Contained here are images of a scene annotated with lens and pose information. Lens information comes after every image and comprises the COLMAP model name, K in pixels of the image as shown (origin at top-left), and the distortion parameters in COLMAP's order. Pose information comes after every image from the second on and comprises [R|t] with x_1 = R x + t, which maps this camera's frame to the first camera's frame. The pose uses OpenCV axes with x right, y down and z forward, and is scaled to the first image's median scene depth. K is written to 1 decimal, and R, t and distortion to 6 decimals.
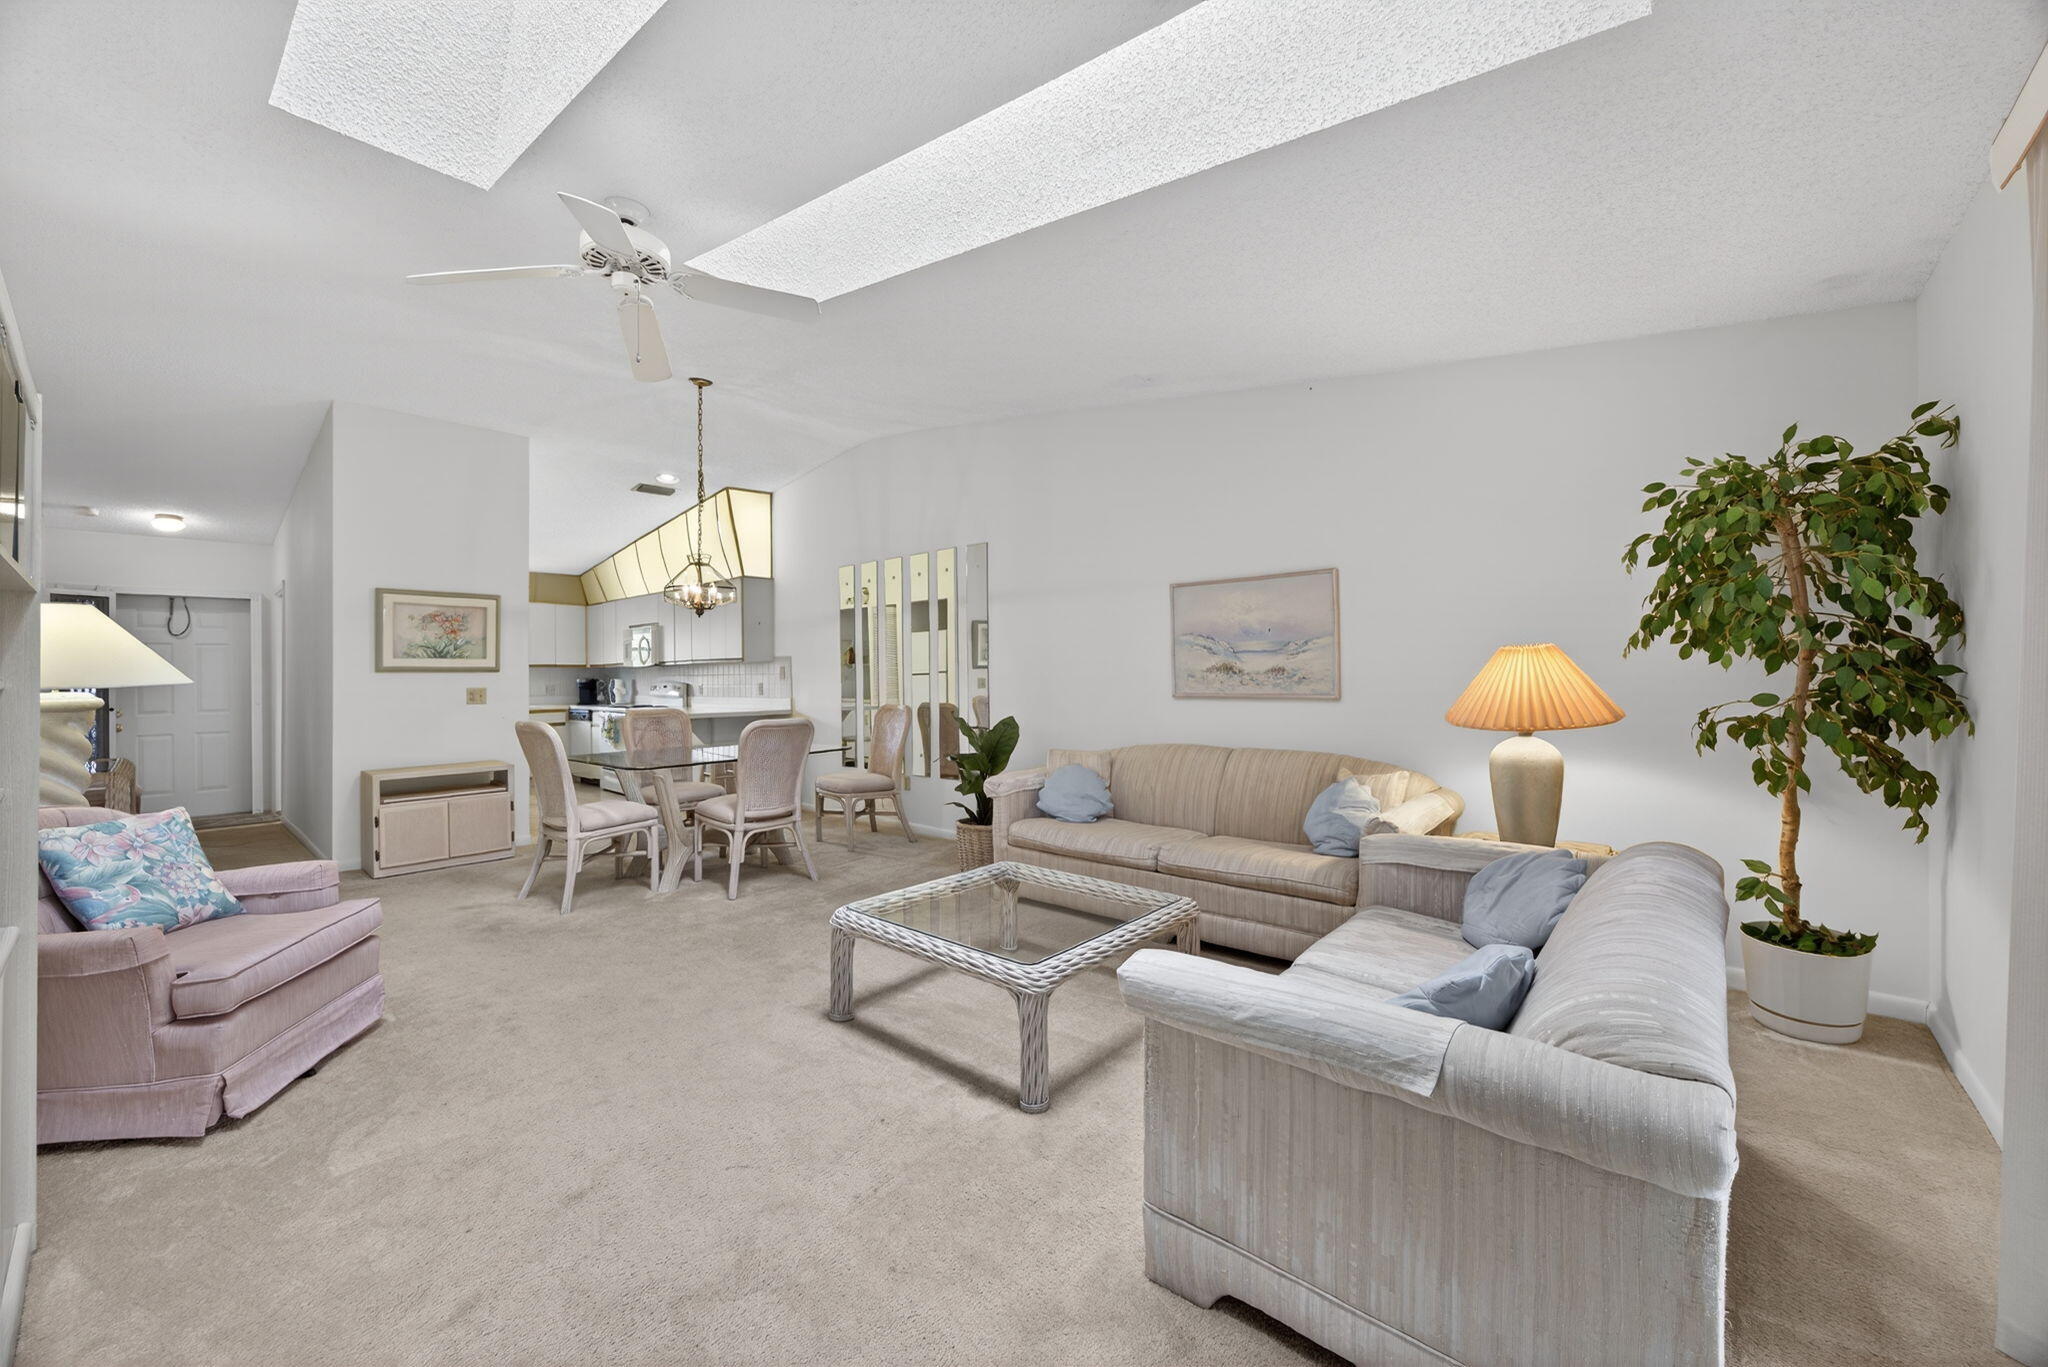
lens RADIAL K [[786.4, 0, 1028.0], [0, 786.4, 669.6], [0, 0, 1]] dist [-0.033063, 0.013008]
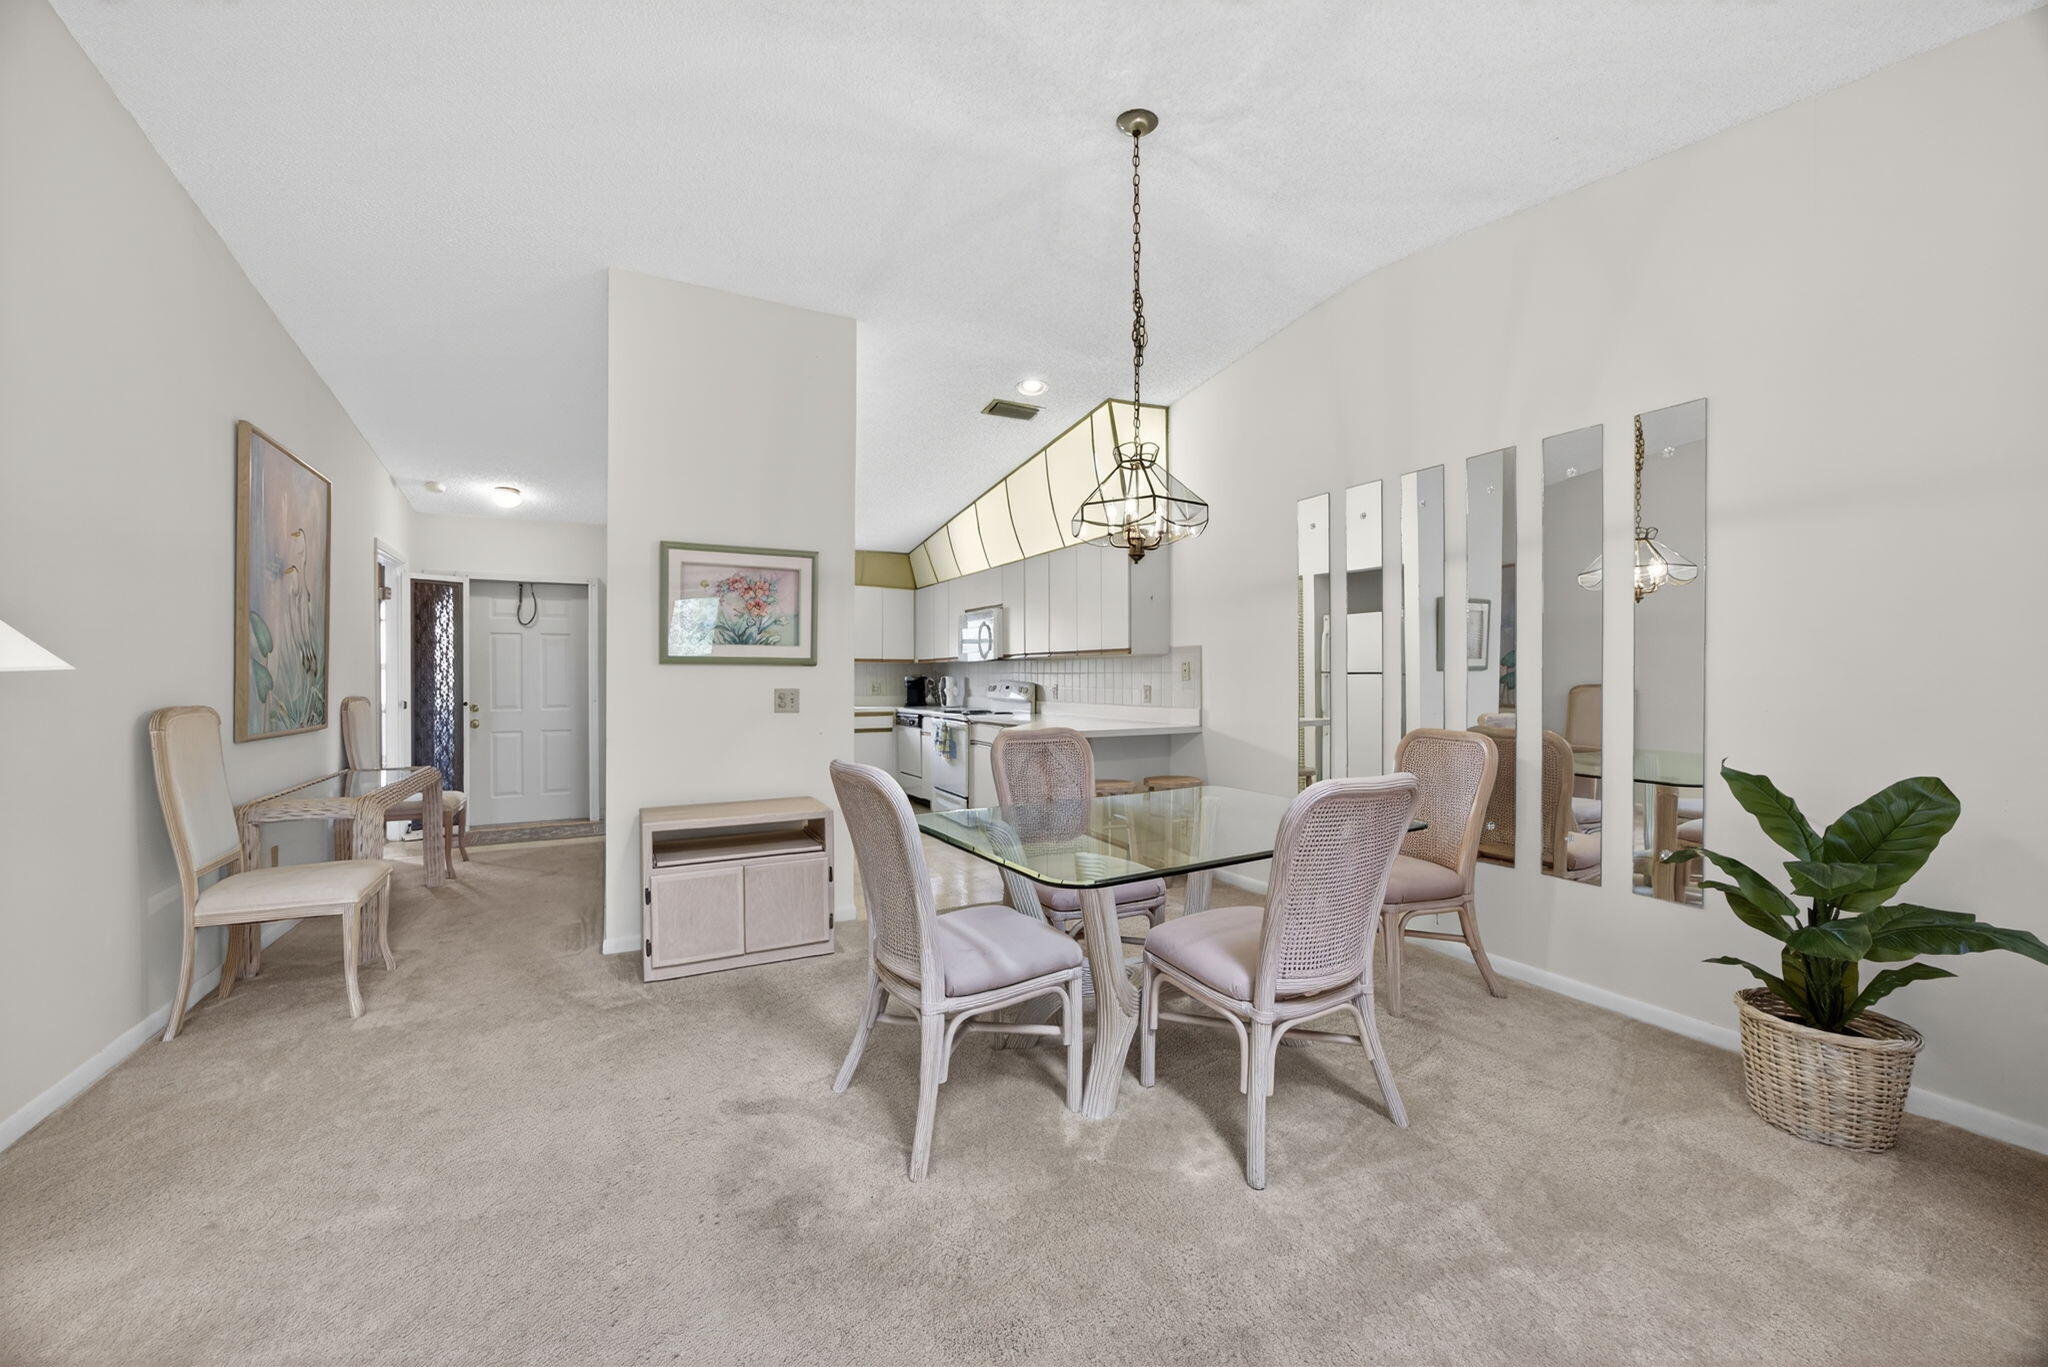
lens RADIAL K [[786.4, 0, 1028.0], [0, 786.4, 669.6], [0, 0, 1]] dist [-0.033063, 0.013008]
pose [[0.938402, 0.007648, -0.345460, -0.213279], [-0.007320, 0.999971, 0.002255, 0.002915], [0.345467, 0.000413, 0.938431, 0.331664]]
